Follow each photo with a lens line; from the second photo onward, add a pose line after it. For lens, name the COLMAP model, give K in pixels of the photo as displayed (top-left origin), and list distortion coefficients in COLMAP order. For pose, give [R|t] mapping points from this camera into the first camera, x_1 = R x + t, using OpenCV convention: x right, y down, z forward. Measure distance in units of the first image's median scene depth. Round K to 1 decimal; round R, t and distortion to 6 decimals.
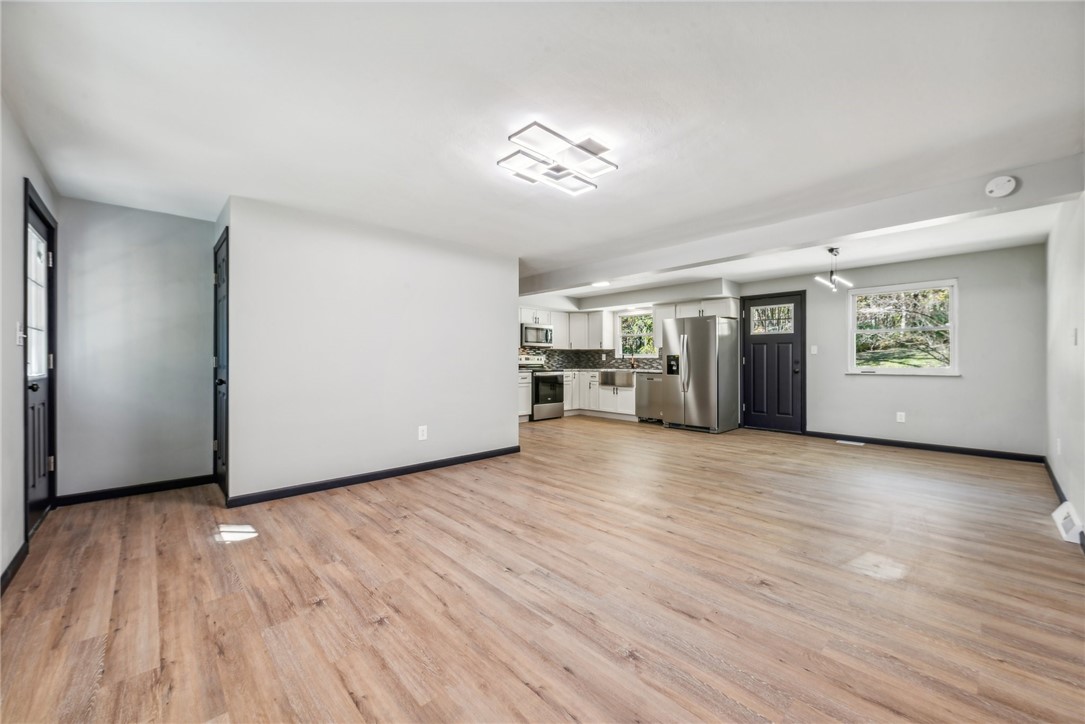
lens RADIAL K [[427.5, 0, 545.9], [0, 427.5, 361.2], [0, 0, 1]] dist [0.004527, 0.000248]
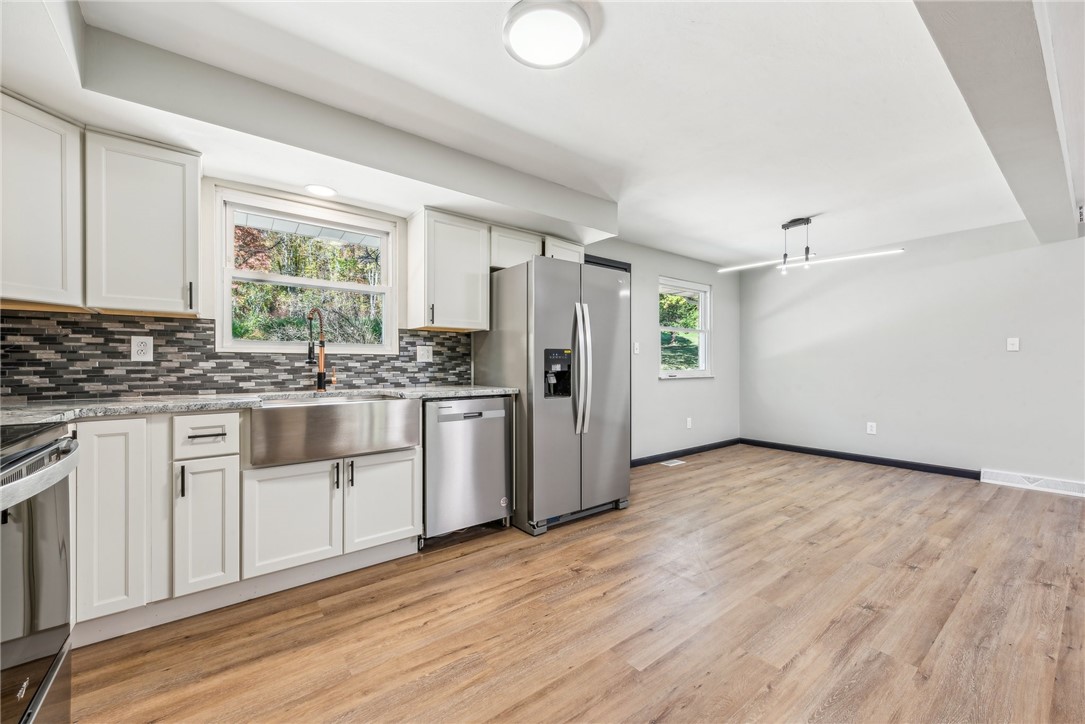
lens RADIAL K [[427.5, 0, 548.6], [0, 427.5, 365.6], [0, 0, 1]] dist [0.004527, 0.000248]
pose [[0.086983, -0.005060, 0.996197, -0.092093], [0.002391, 0.999985, 0.004870, -0.000381], [-0.996207, 0.001958, 0.086994, 0.838991]]
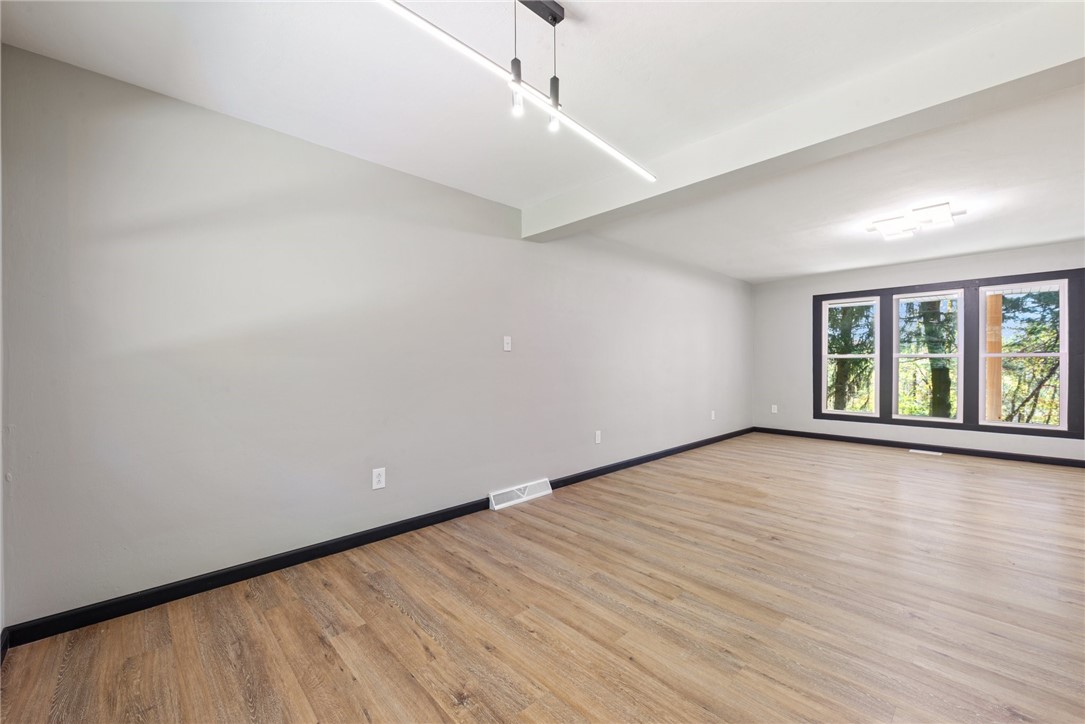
lens RADIAL K [[427.5, 0, 546.0], [0, 427.5, 364.7], [0, 0, 1]] dist [0.004527, 0.000248]
pose [[-0.999990, 0.004024, -0.002075, 0.404829], [0.004016, 0.999984, 0.003996, -0.001205], [0.002091, 0.003988, -0.999990, 0.786840]]
